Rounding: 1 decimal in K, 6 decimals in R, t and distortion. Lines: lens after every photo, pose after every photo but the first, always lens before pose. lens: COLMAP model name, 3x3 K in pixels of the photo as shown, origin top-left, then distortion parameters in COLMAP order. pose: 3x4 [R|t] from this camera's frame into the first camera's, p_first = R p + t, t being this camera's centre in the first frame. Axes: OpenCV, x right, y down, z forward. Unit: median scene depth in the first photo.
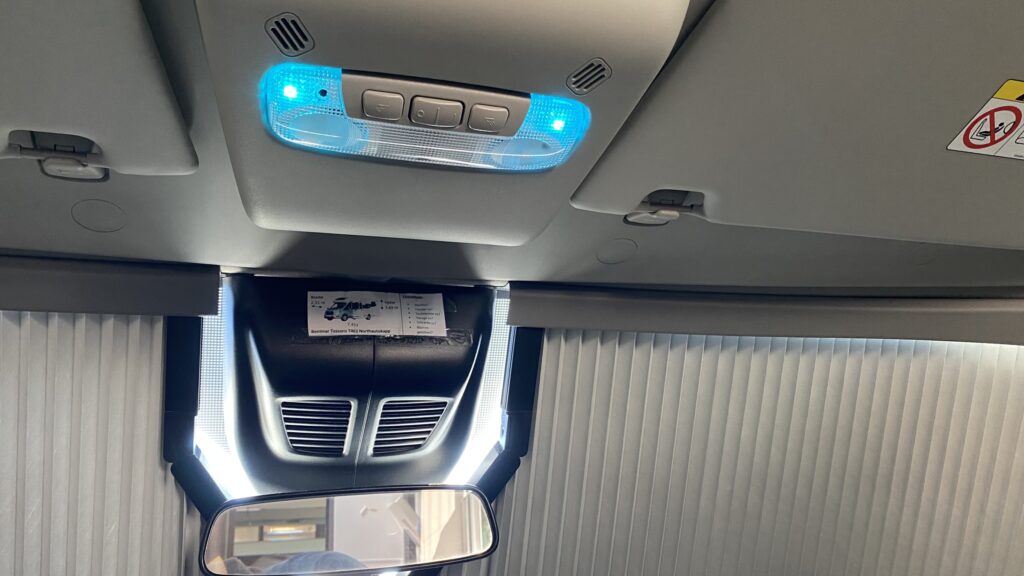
lens RADIAL K [[741.3, 0, 512.0], [0, 741.3, 288.0], [0, 0, 1]] dist [0.001807, -0.057428]
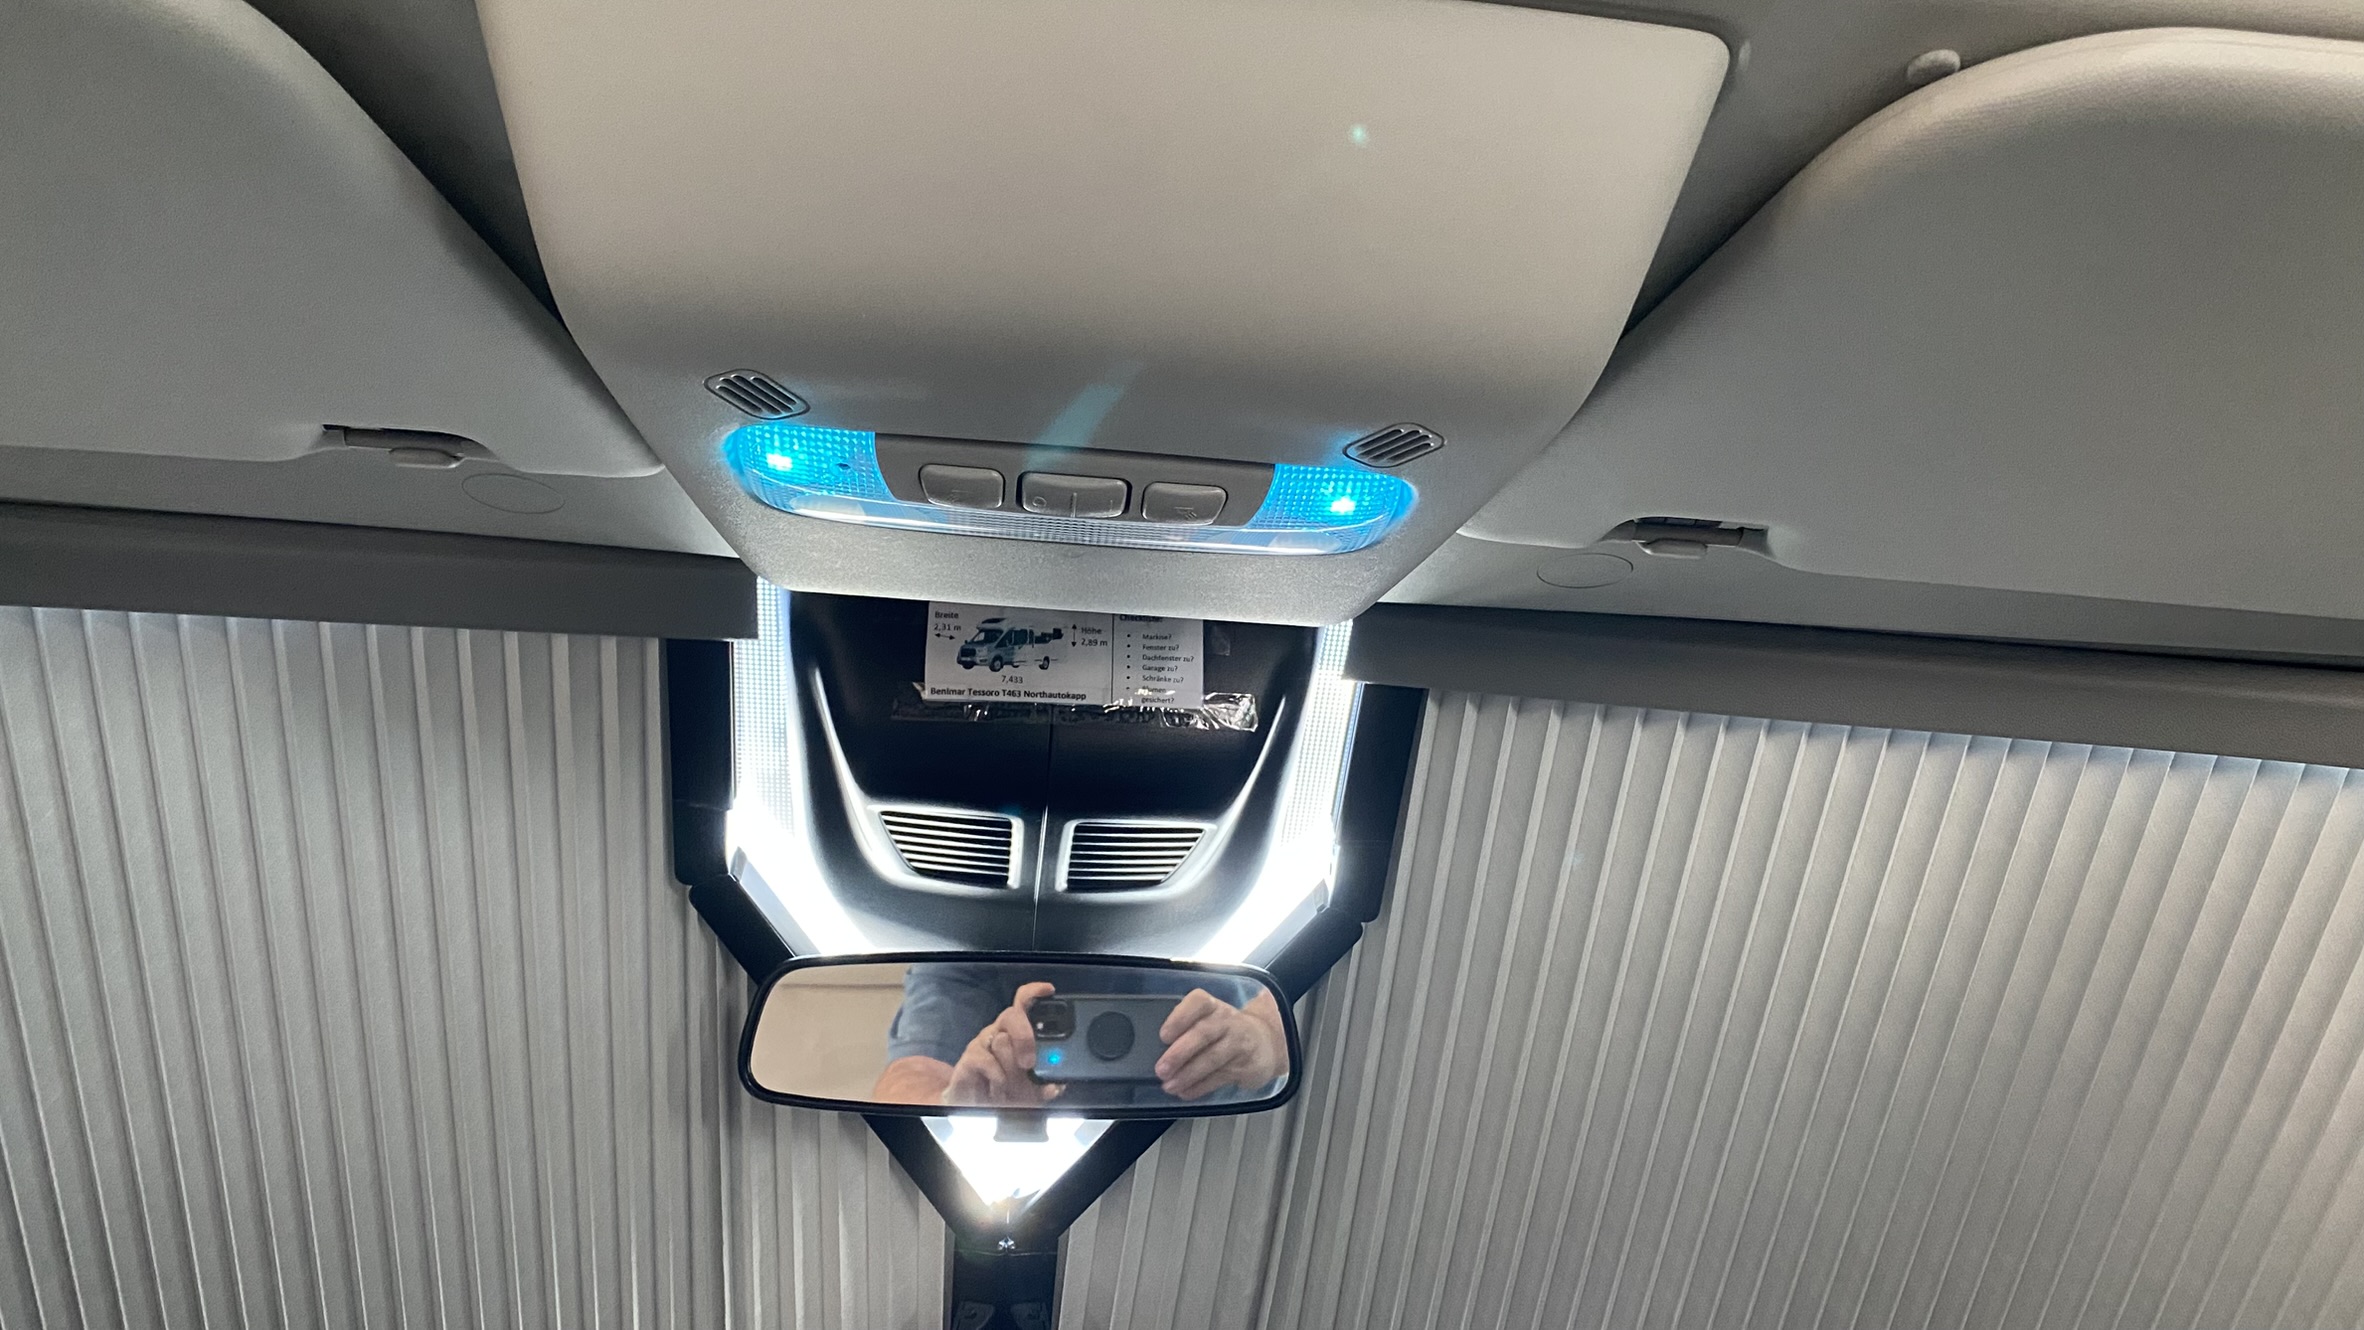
lens RADIAL K [[1699.1, 0, 1182.0], [0, 1699.1, 665.0], [0, 0, 1]] dist [0.004299, -0.038330]
pose [[0.971346, 0.100671, -0.215297, 0.136124], [-0.035820, 0.957523, 0.286124, -0.283722], [0.234956, -0.270214, 0.933692, -0.028865]]
